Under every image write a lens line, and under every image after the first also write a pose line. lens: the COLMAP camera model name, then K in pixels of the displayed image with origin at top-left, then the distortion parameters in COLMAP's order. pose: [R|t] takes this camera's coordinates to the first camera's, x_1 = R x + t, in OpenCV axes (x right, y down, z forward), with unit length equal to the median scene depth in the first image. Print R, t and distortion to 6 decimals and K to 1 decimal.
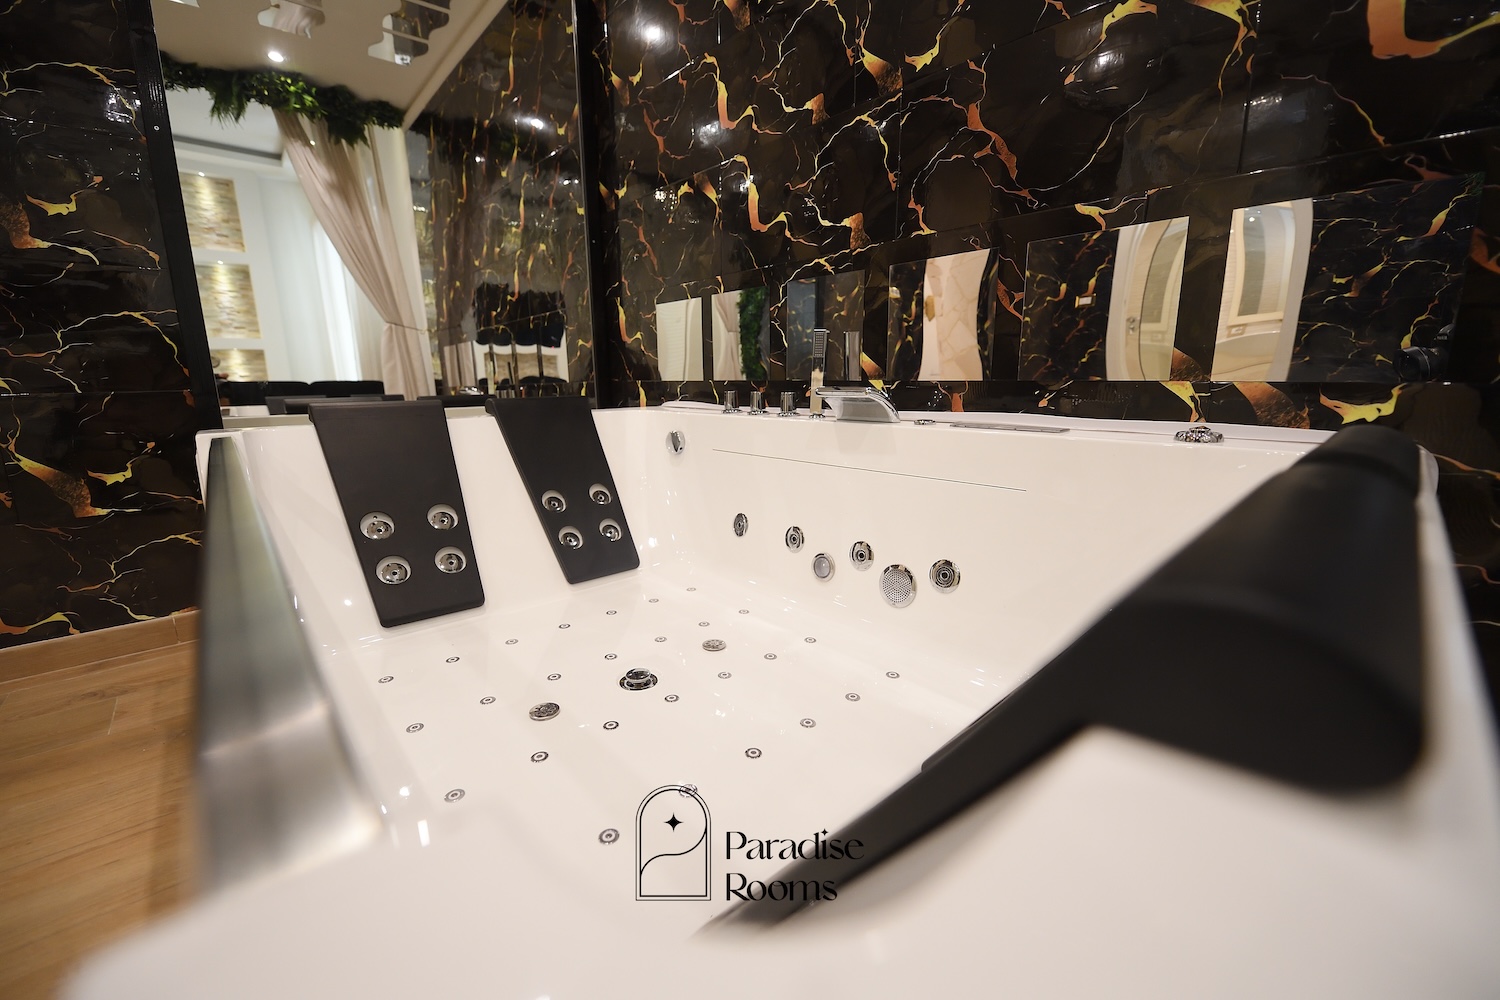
lens RADIAL K [[595.5, 0, 745.0], [0, 595.5, 501.1], [0, 0, 1]] dist [-0.018349, -0.001657]
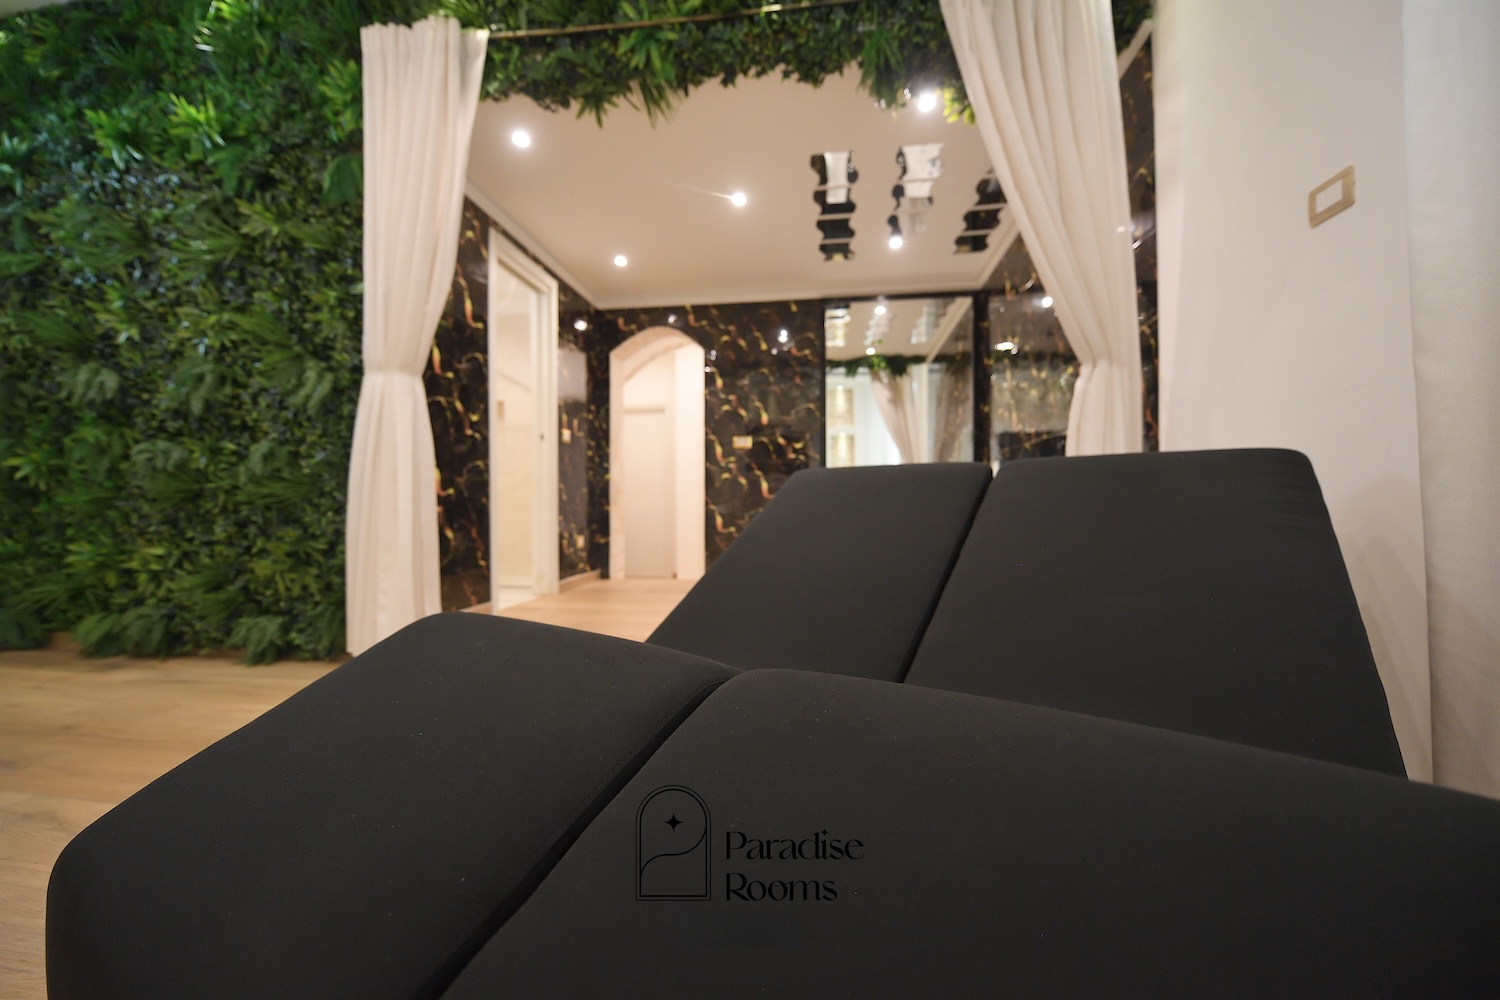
lens RADIAL K [[595.5, 0, 761.4], [0, 595.5, 498.1], [0, 0, 1]] dist [-0.018349, -0.001657]
pose [[0.661361, -0.000111, -0.750068, 1.054404], [-0.156523, 0.977964, -0.138157, 0.257923], [0.733555, 0.208775, 0.646769, -1.109855]]
